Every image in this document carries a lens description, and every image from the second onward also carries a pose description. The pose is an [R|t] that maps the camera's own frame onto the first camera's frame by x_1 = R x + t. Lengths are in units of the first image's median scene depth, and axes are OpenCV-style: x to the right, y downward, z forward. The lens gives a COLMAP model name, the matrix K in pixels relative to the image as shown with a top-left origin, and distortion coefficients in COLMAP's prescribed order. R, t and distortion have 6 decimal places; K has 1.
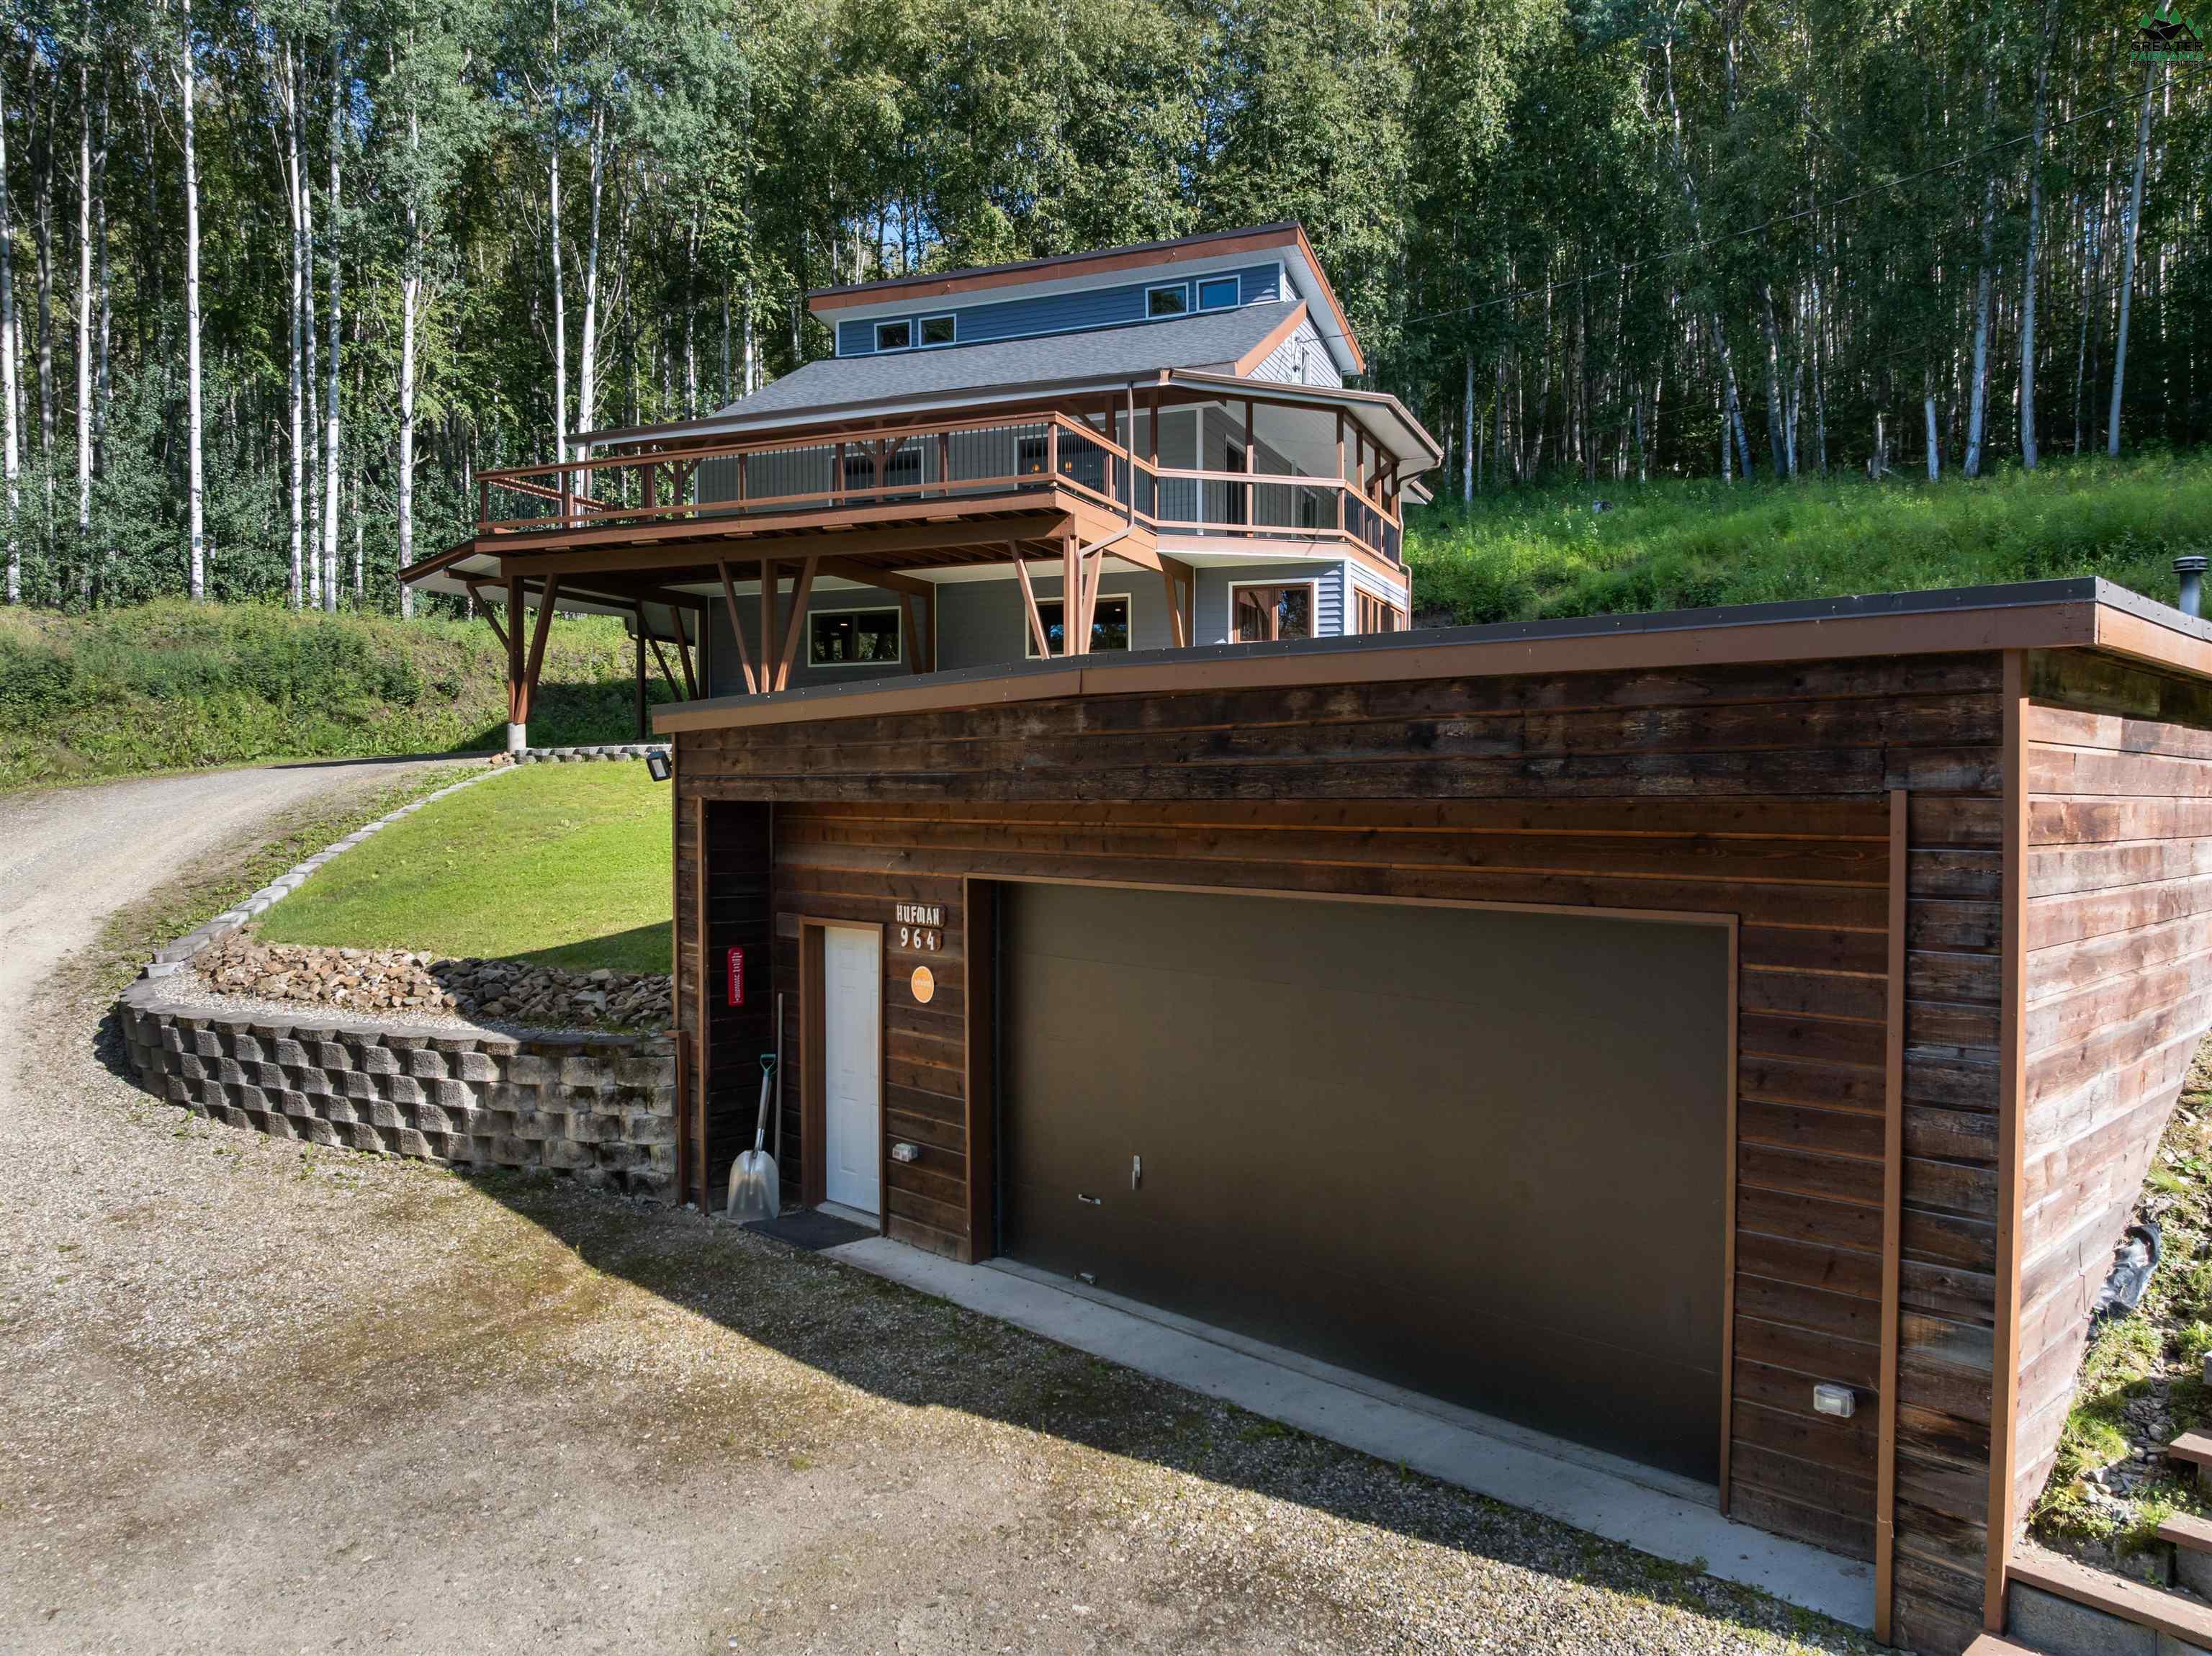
lens RADIAL K [[1557.9, 0, 1113.8], [0, 1557.9, 831.2], [0, 0, 1]] dist [-0.042646, 0.007362]
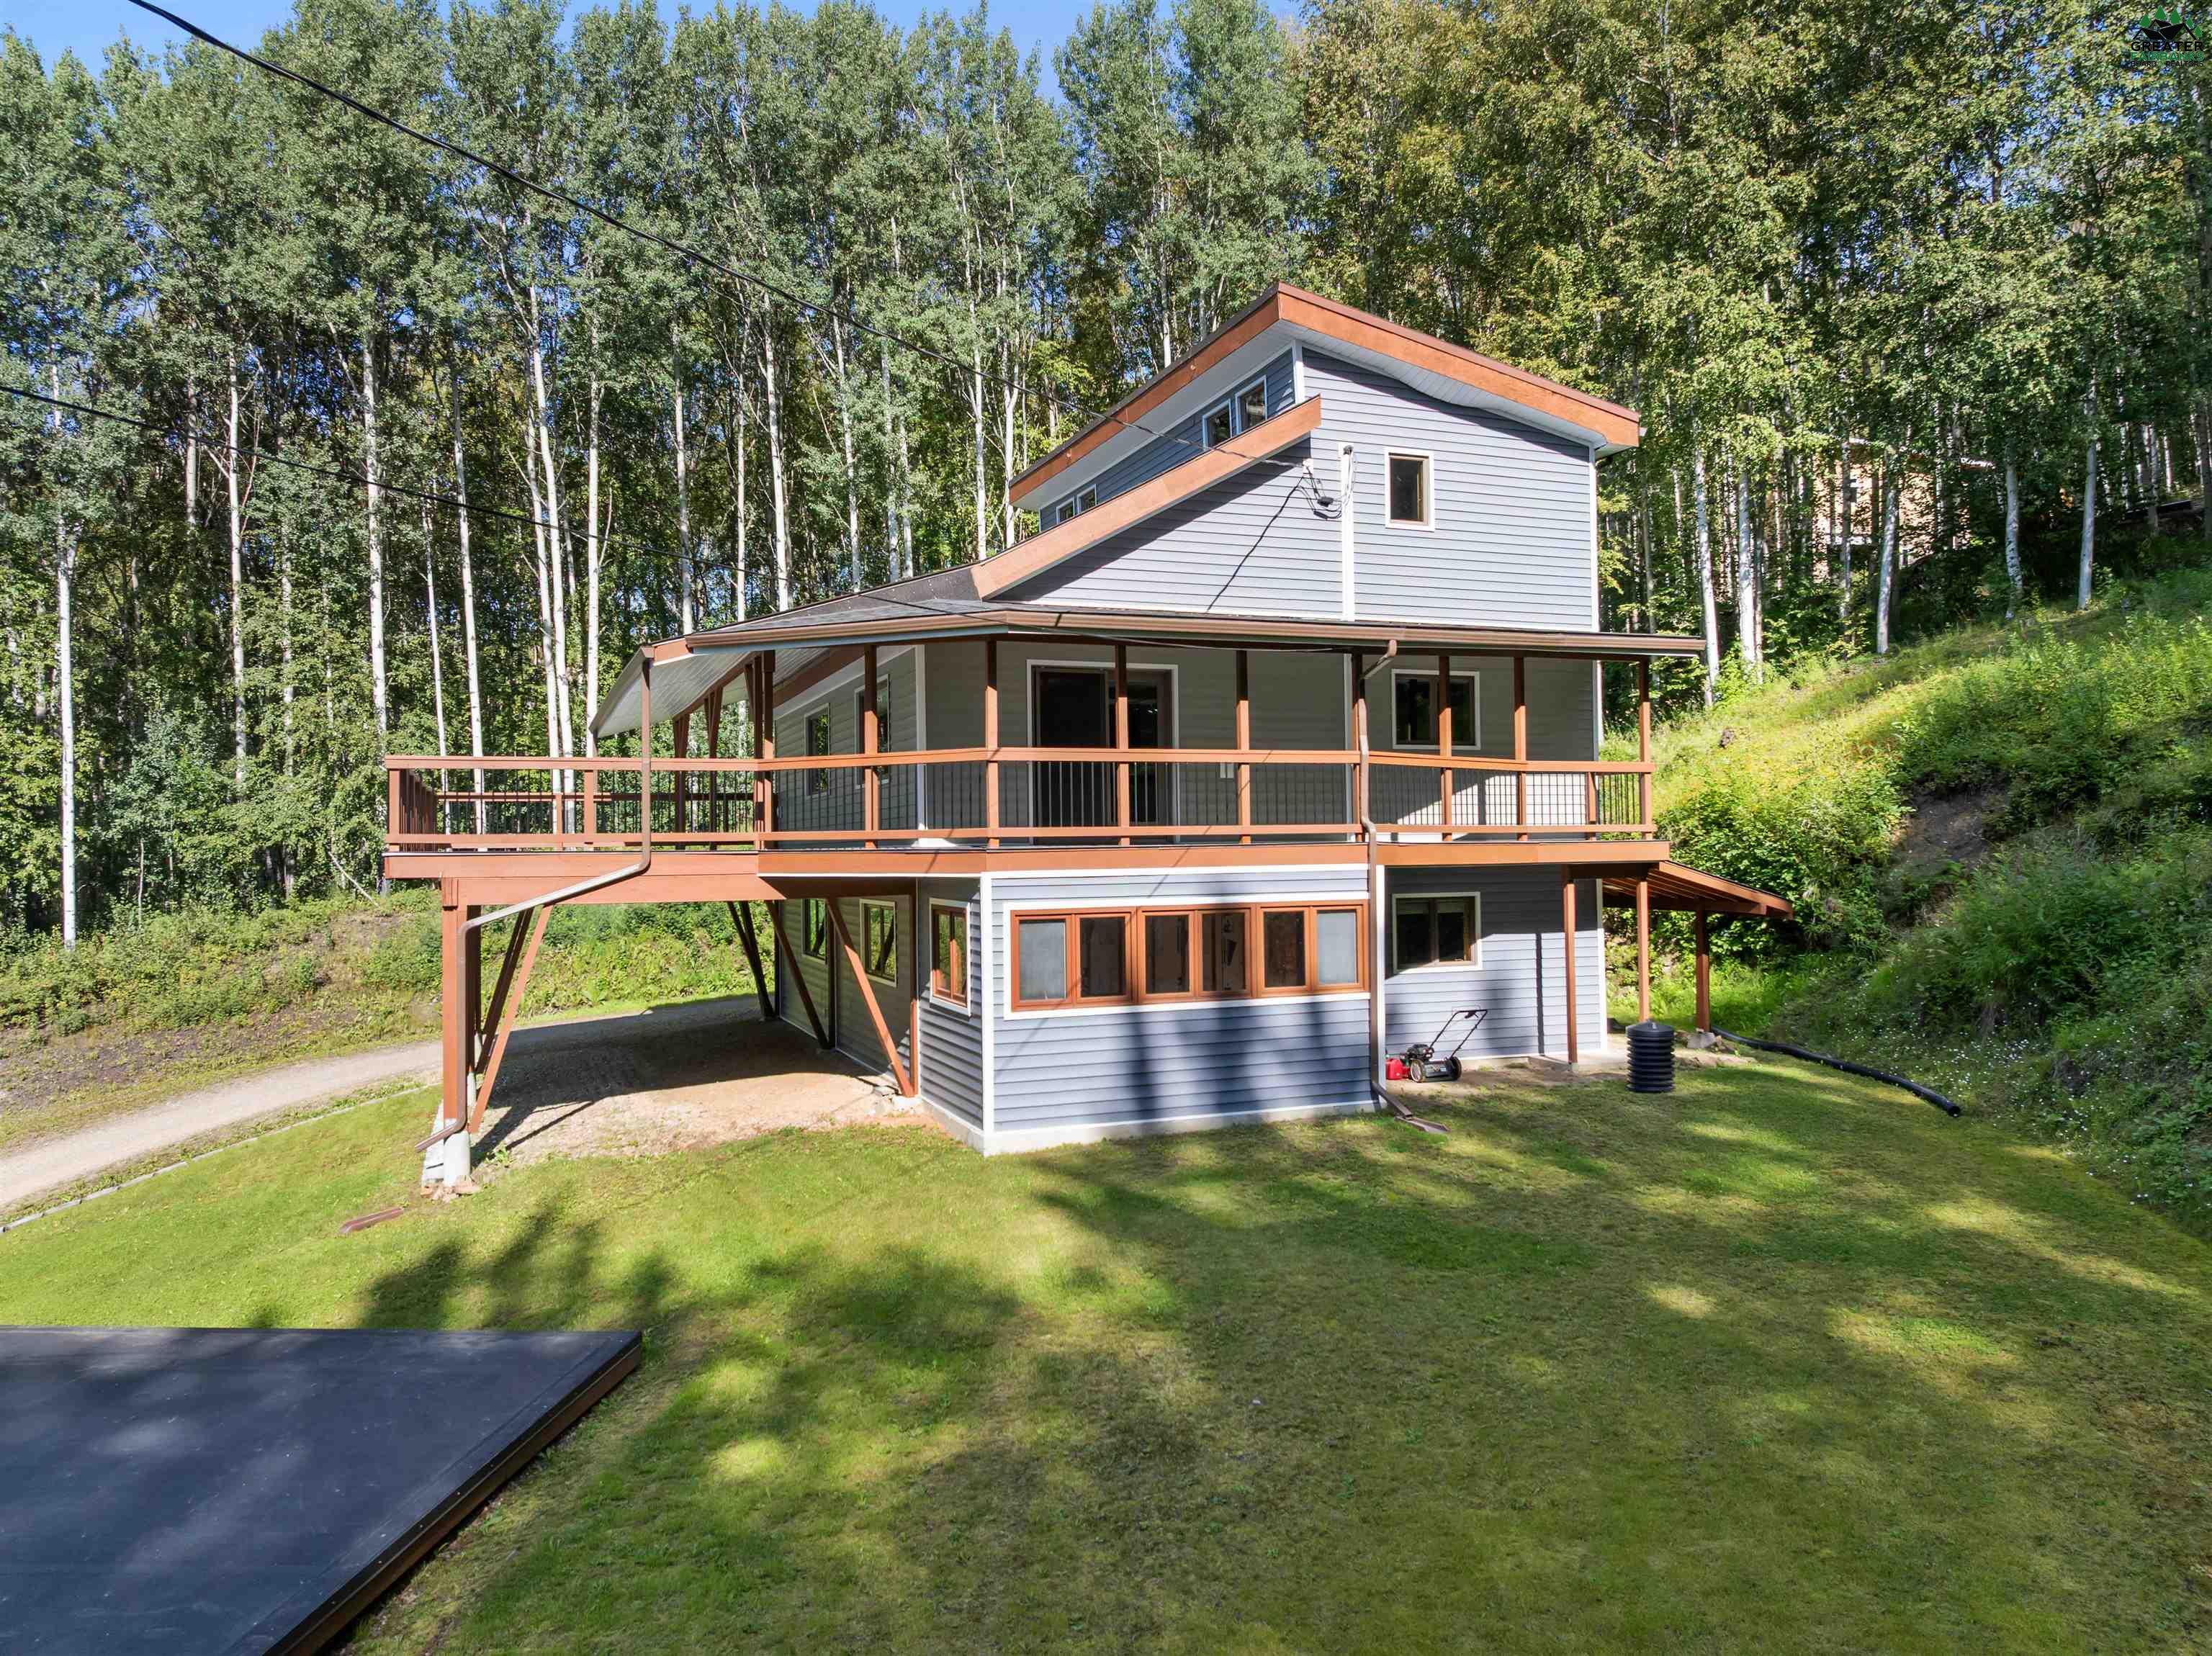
lens RADIAL K [[1557.9, 0, 1113.8], [0, 1557.9, 831.2], [0, 0, 1]] dist [-0.042646, 0.007362]
pose [[0.687891, -0.018373, -0.725581, 0.646579], [-0.002403, 0.999616, -0.027590, -0.178071], [0.725810, 0.020722, 0.687583, 0.619808]]
